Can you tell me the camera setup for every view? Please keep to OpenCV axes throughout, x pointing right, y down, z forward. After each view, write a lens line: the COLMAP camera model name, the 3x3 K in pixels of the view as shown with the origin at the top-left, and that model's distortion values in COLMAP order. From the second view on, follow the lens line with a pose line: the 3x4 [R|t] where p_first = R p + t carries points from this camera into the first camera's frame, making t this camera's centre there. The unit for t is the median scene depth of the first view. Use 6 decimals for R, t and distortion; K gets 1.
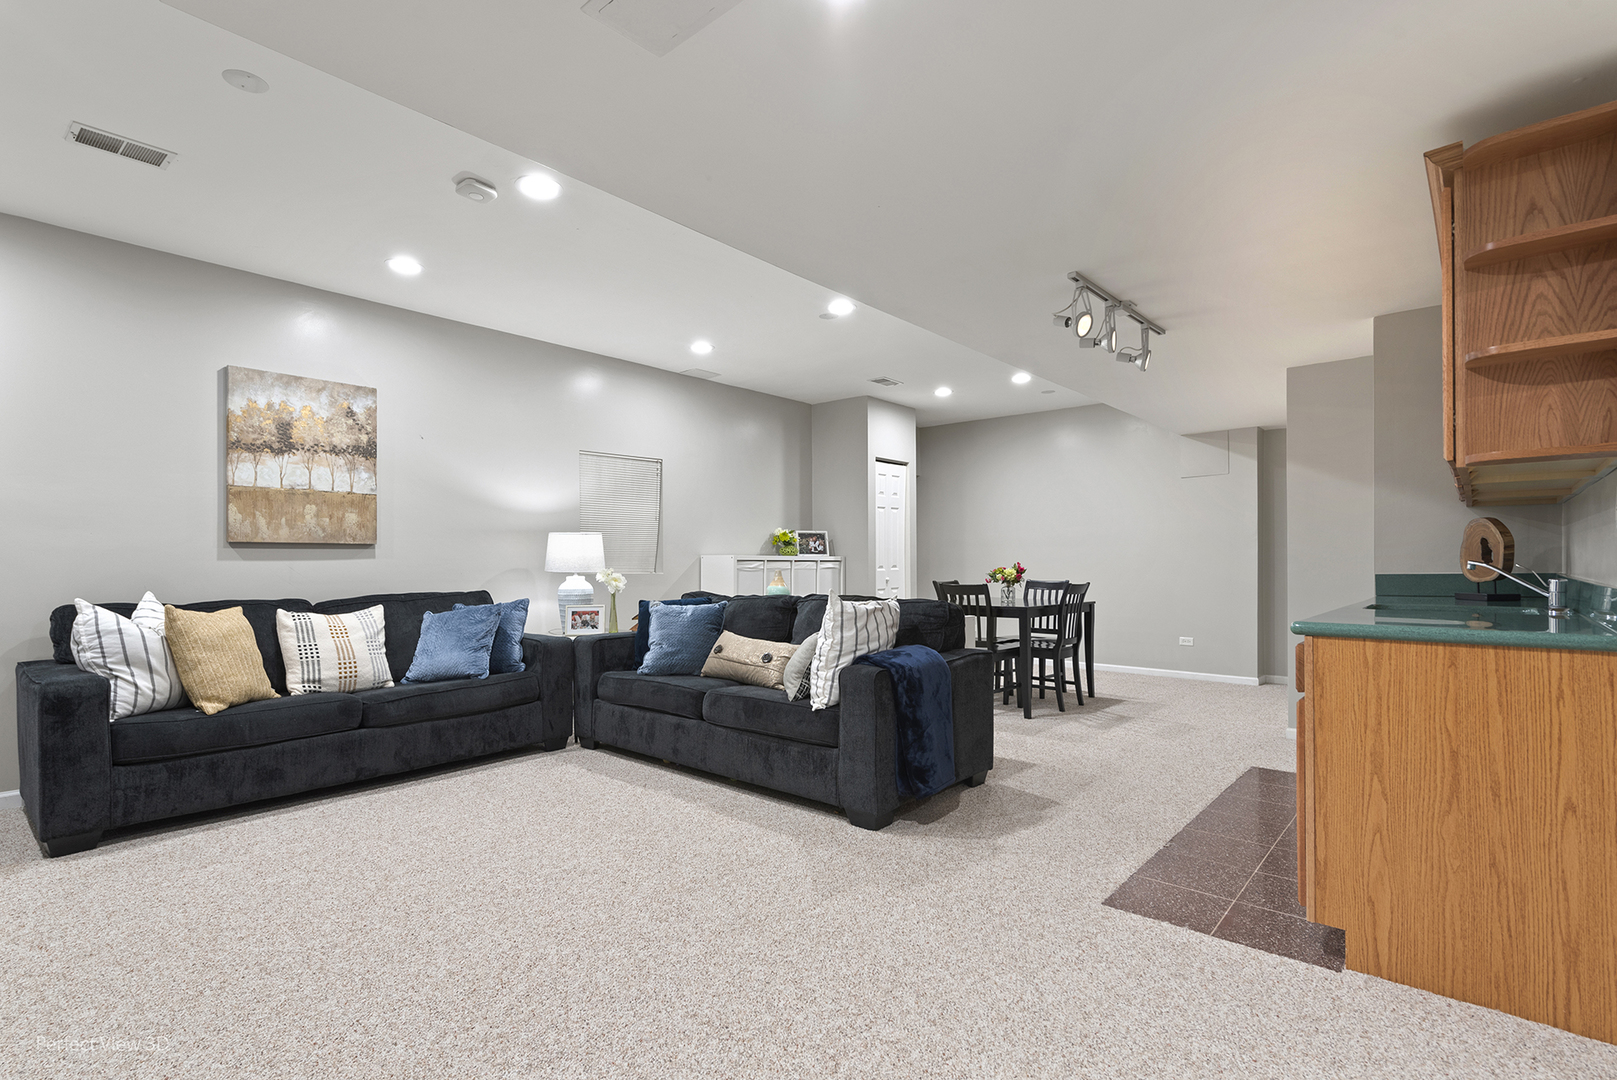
lens RADIAL K [[759.6, 0, 787.3], [0, 759.6, 568.2], [0, 0, 1]] dist [0.025771, -0.010383]
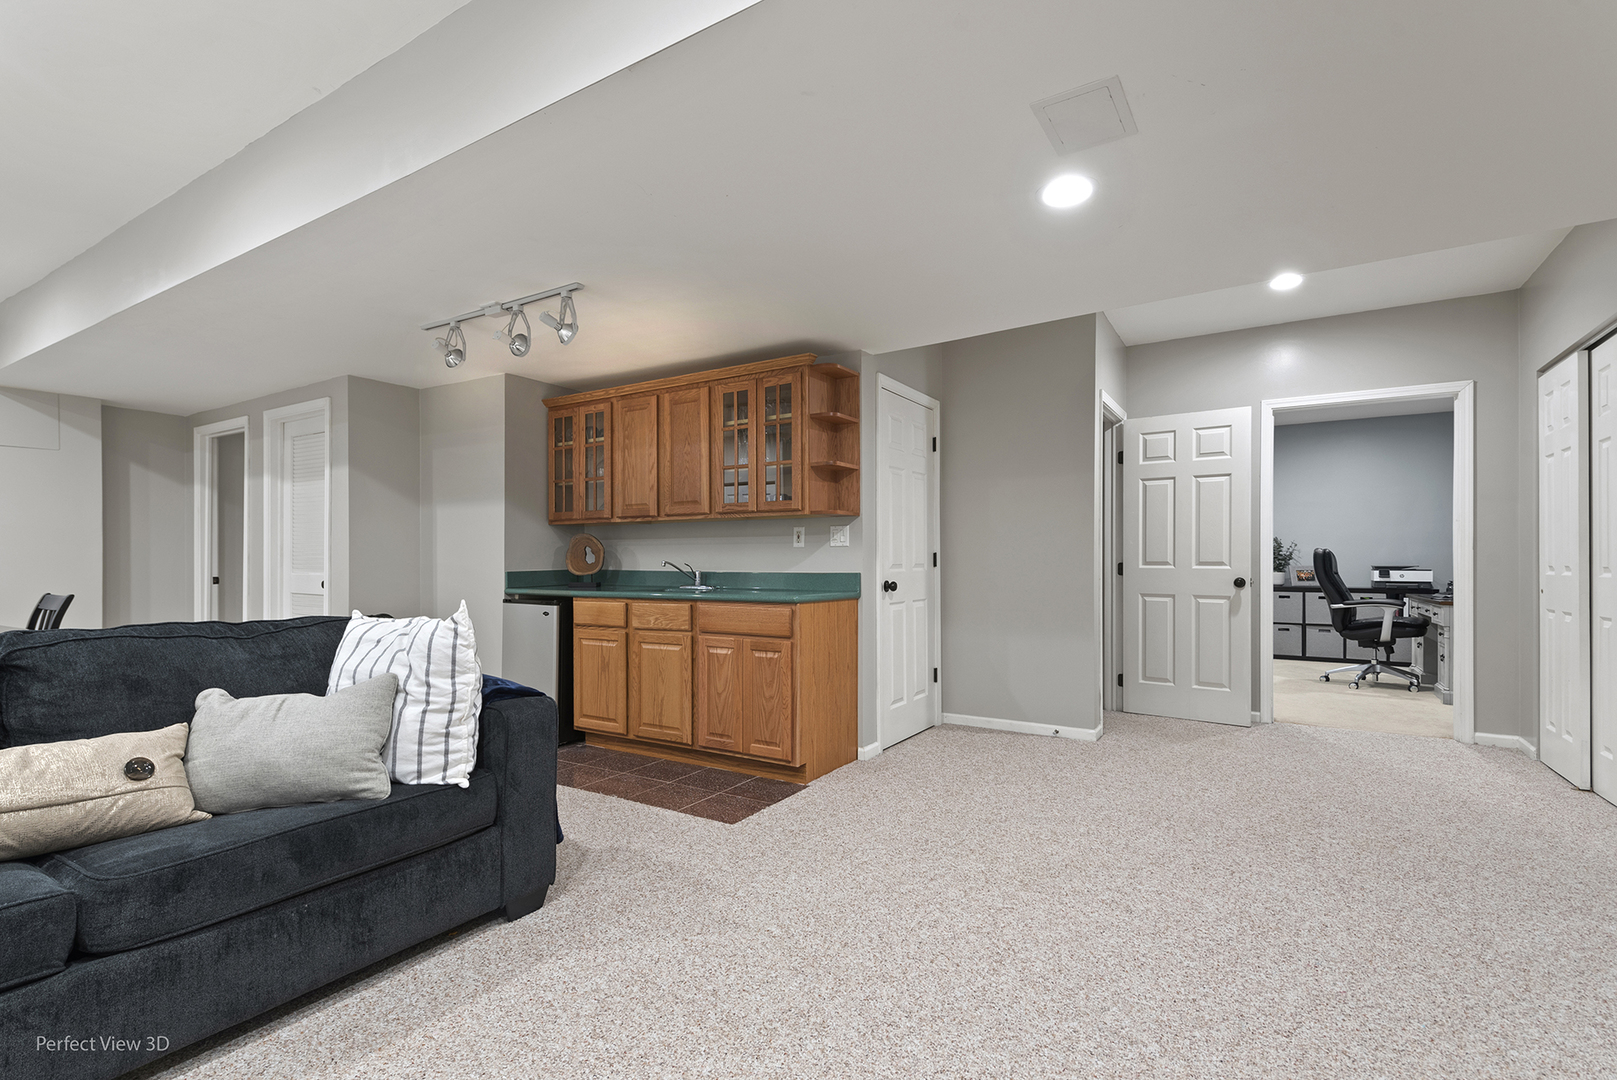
lens RADIAL K [[759.6, 0, 787.3], [0, 759.6, 568.2], [0, 0, 1]] dist [0.025771, -0.010383]
pose [[-0.151651, -0.005203, 0.988420, -0.672730], [0.010803, 0.999918, 0.006921, -0.002462], [-0.988375, 0.011728, -0.151582, 0.842880]]
